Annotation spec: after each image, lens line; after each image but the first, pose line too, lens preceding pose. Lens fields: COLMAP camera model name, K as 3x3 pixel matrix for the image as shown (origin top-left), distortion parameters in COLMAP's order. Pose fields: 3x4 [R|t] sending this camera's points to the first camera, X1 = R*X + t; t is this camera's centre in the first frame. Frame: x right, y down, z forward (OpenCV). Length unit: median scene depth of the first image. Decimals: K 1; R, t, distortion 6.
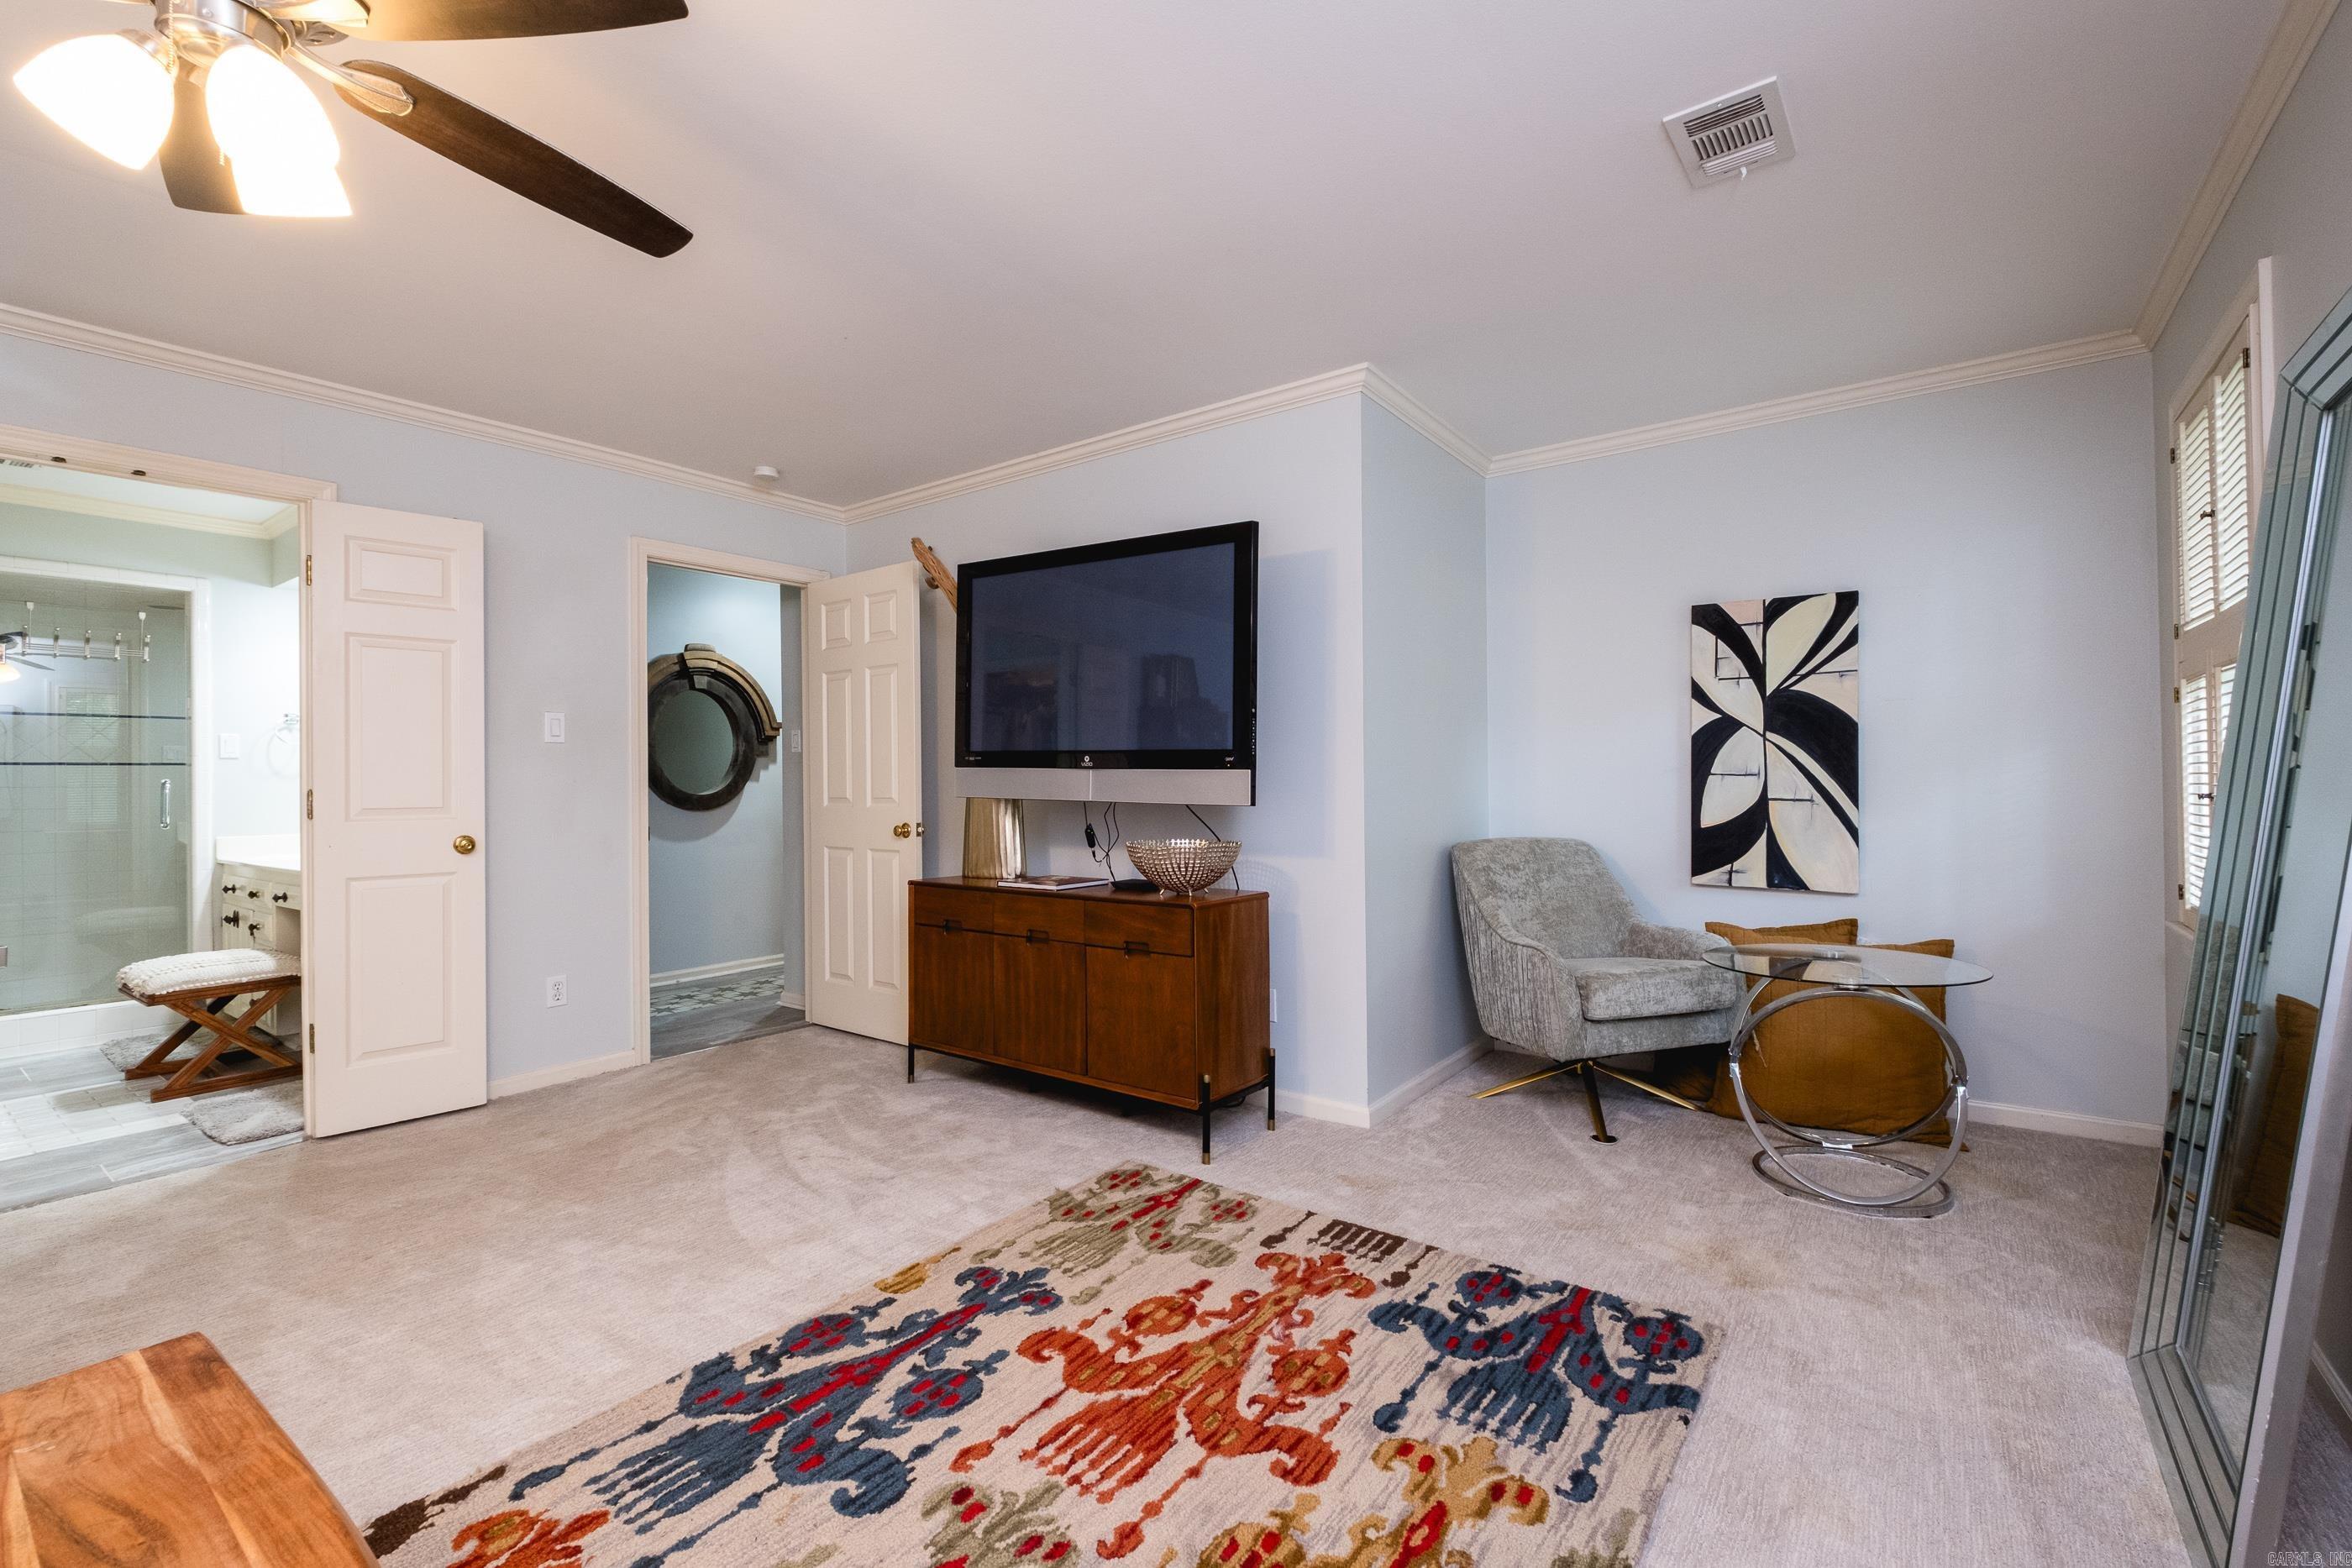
lens RADIAL K [[1010.8, 0, 1178.6], [0, 1010.8, 788.1], [0, 0, 1]] dist [0.001038, -0.000900]
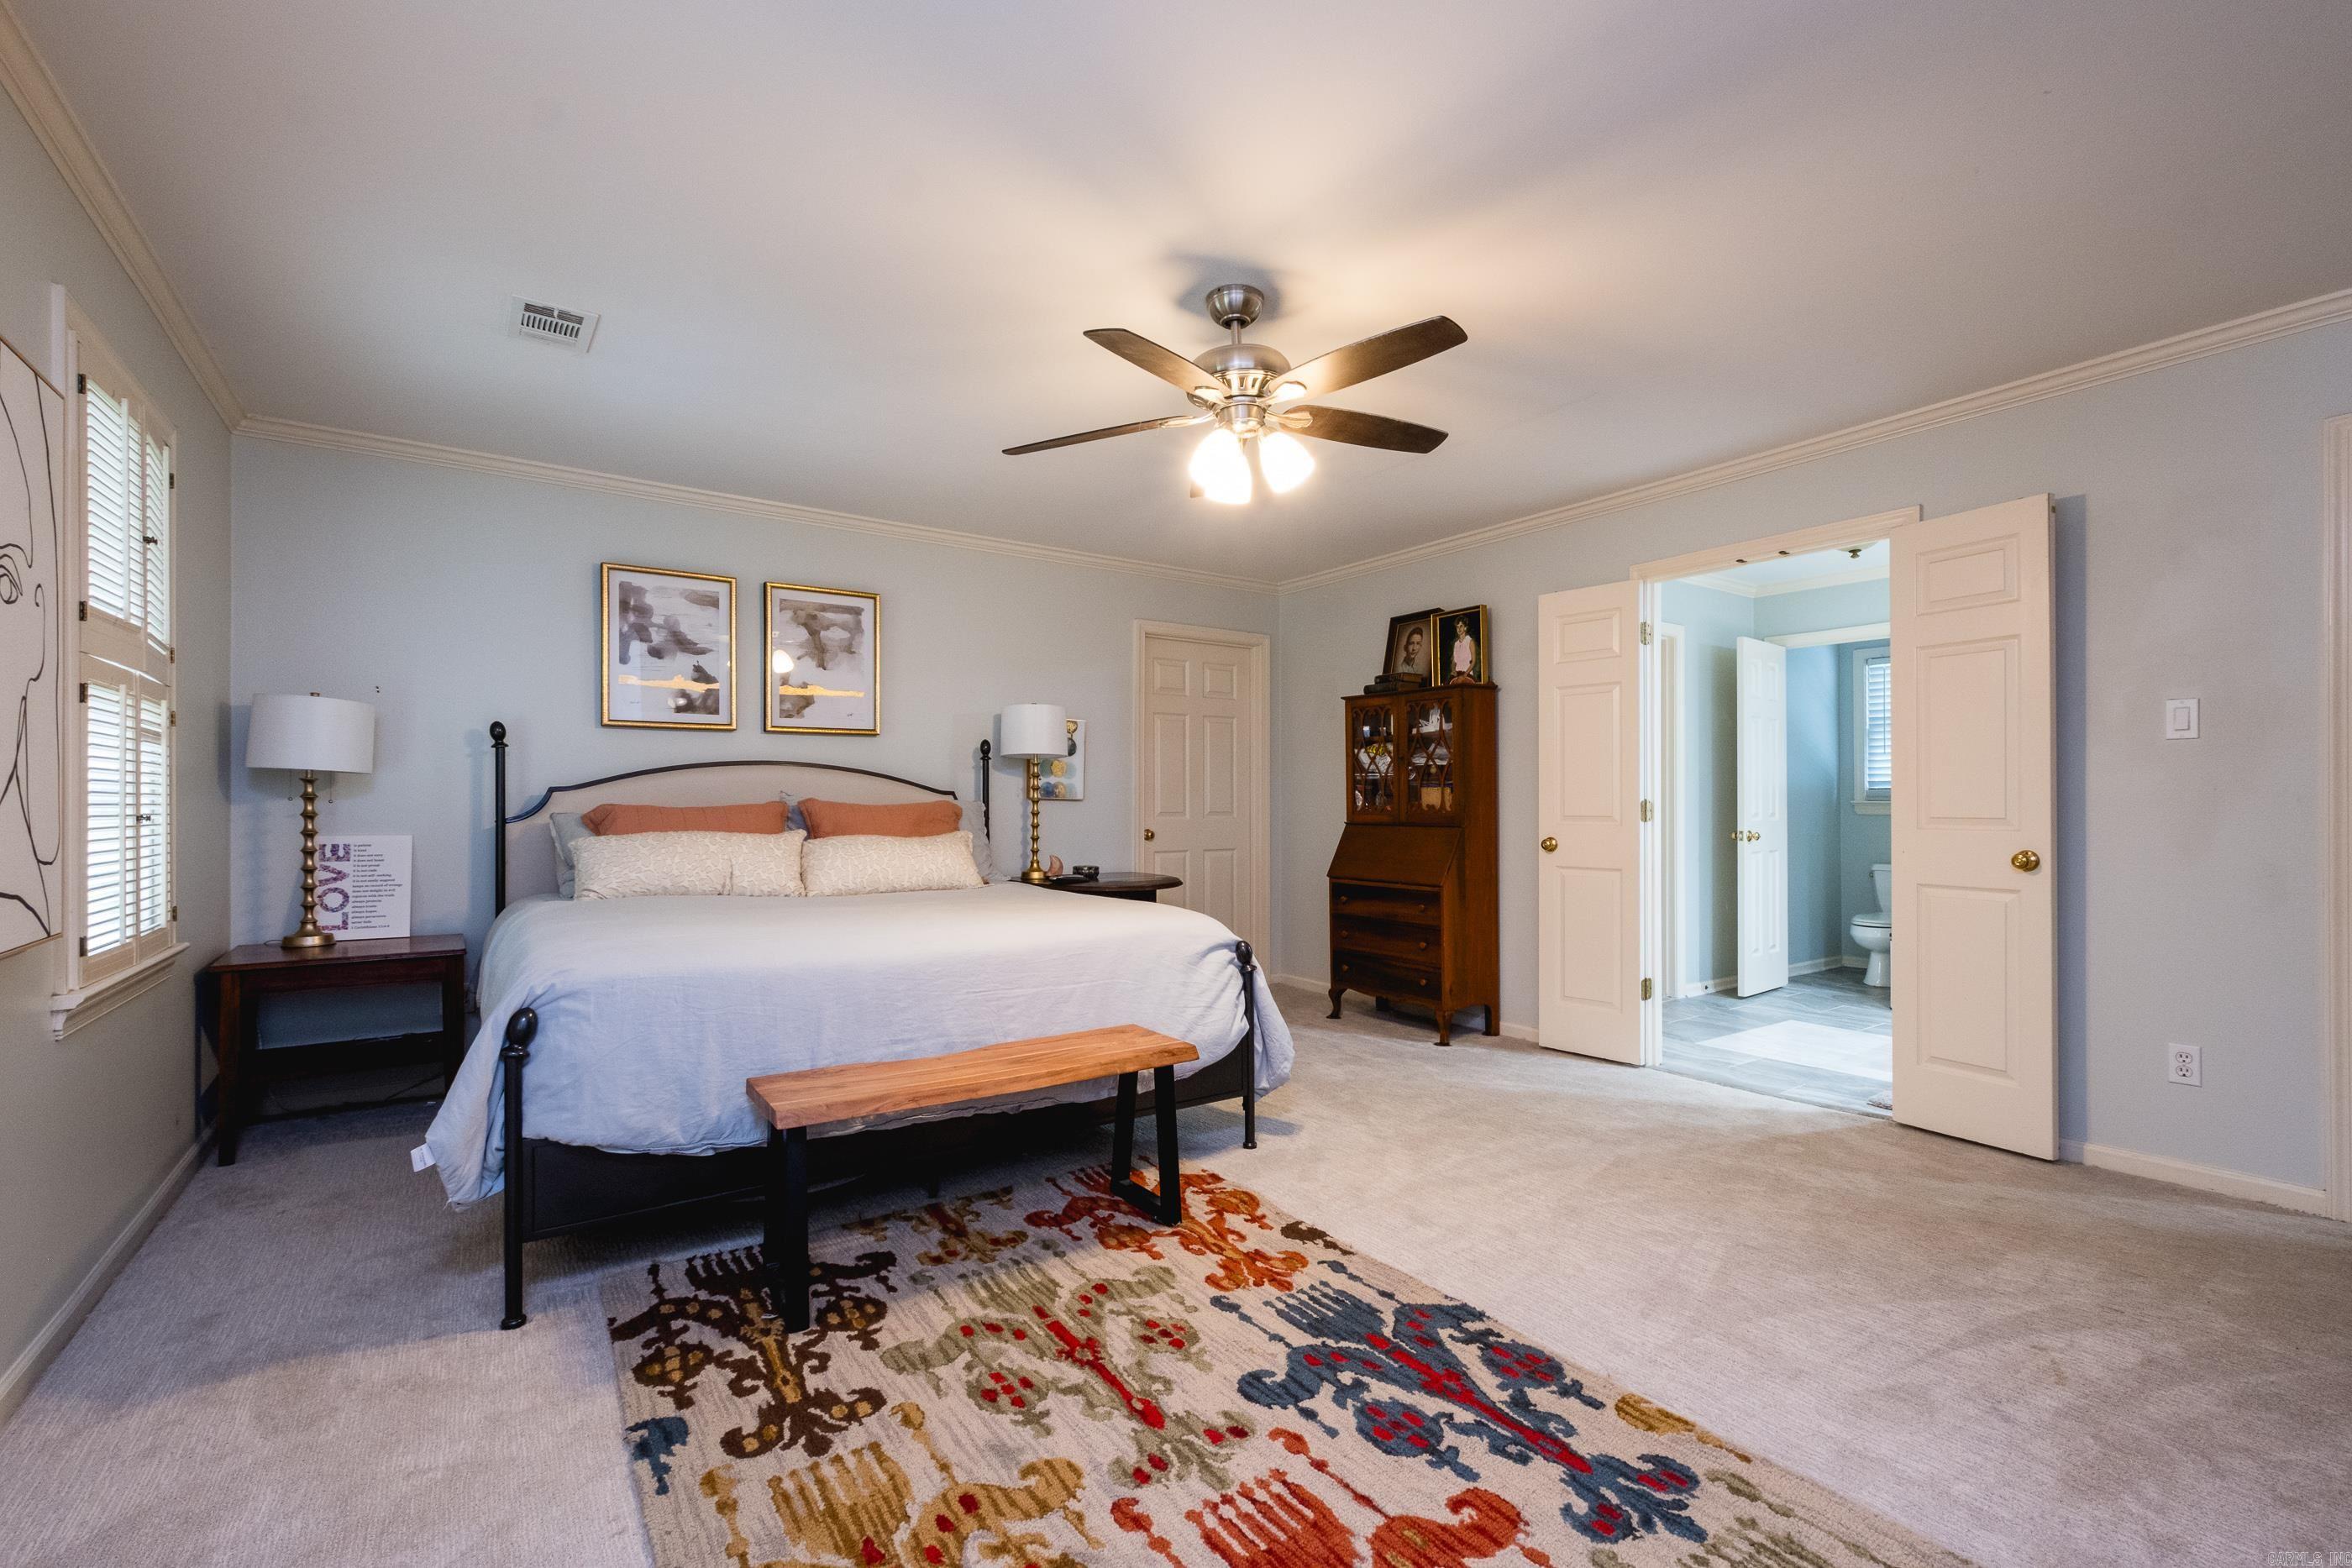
lens RADIAL K [[1010.8, 0, 1178.6], [0, 1010.8, 788.1], [0, 0, 1]] dist [0.001038, -0.000900]
pose [[-0.322729, -0.005842, -0.946474, 0.603486], [-0.003040, 0.999982, -0.005135, -0.001983], [0.946487, 0.001220, -0.322741, 0.905477]]
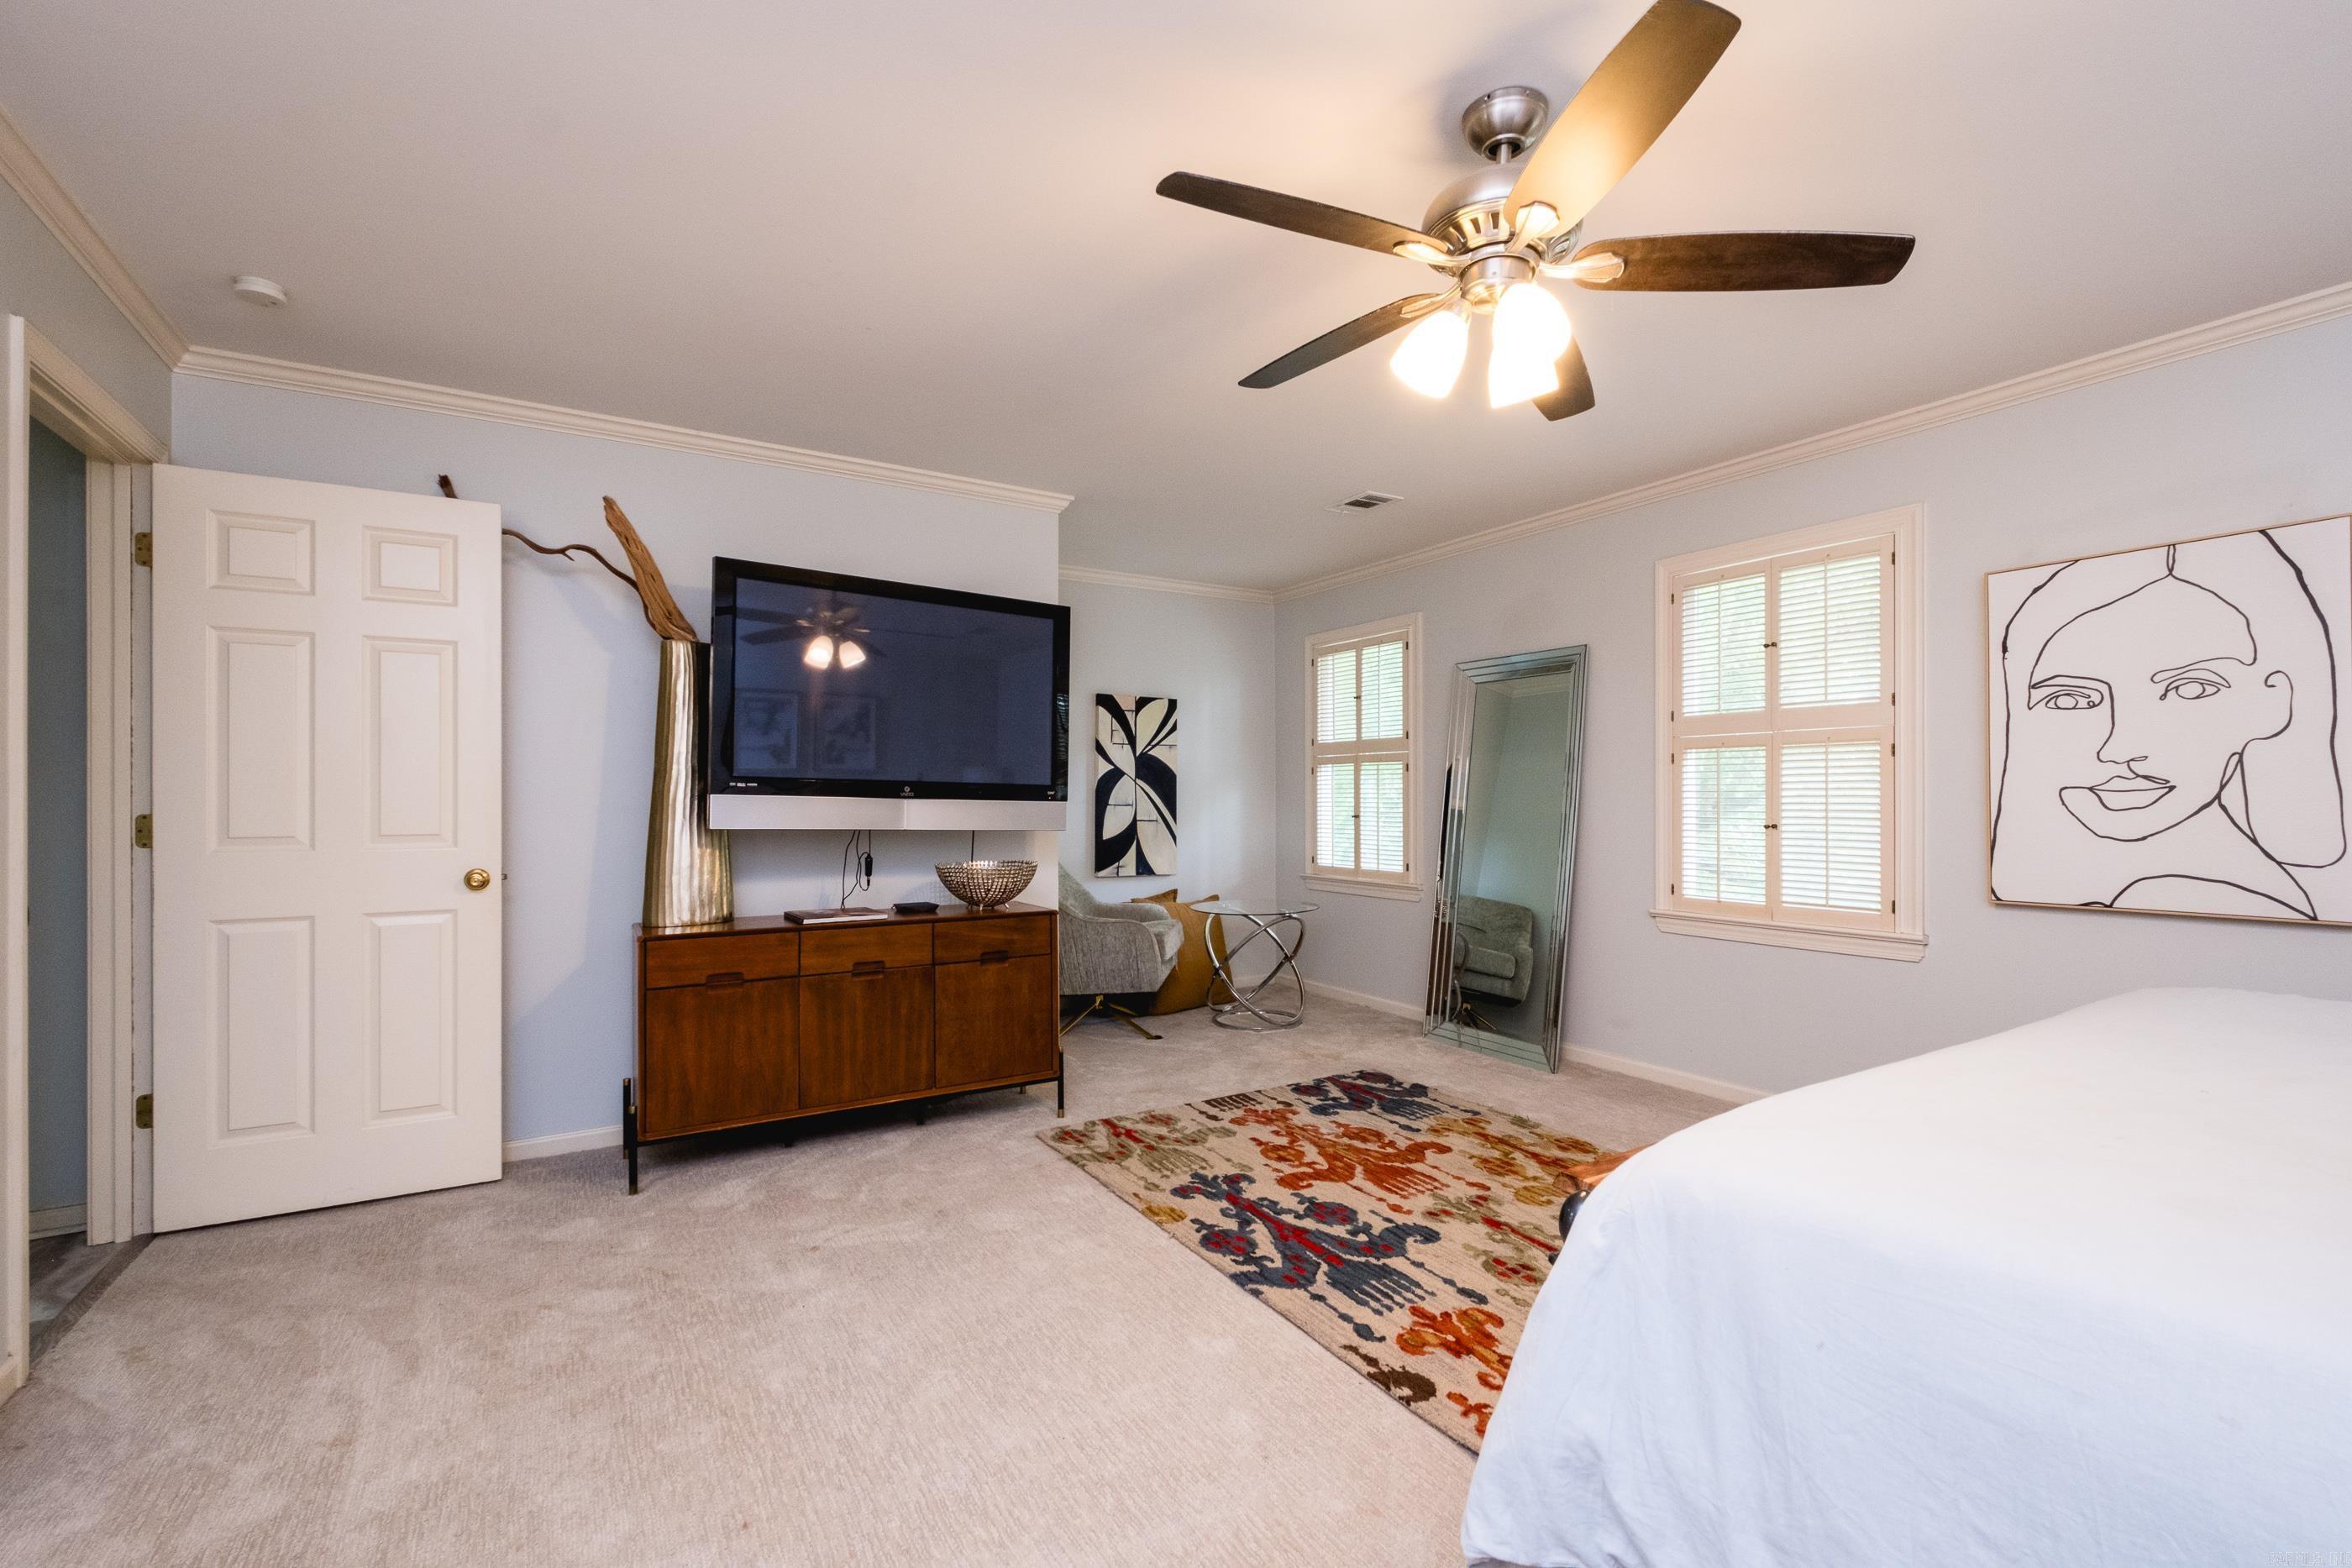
lens RADIAL K [[1032.9, 0, 1174.4], [0, 1032.9, 810.7], [0, 0, 1]] dist [0.000567, -0.000195]
pose [[0.371005, -0.002943, 0.928626, -1.442406], [0.006075, 0.999981, 0.000742, -0.008735], [-0.928611, 0.005366, 0.371016, 0.519722]]
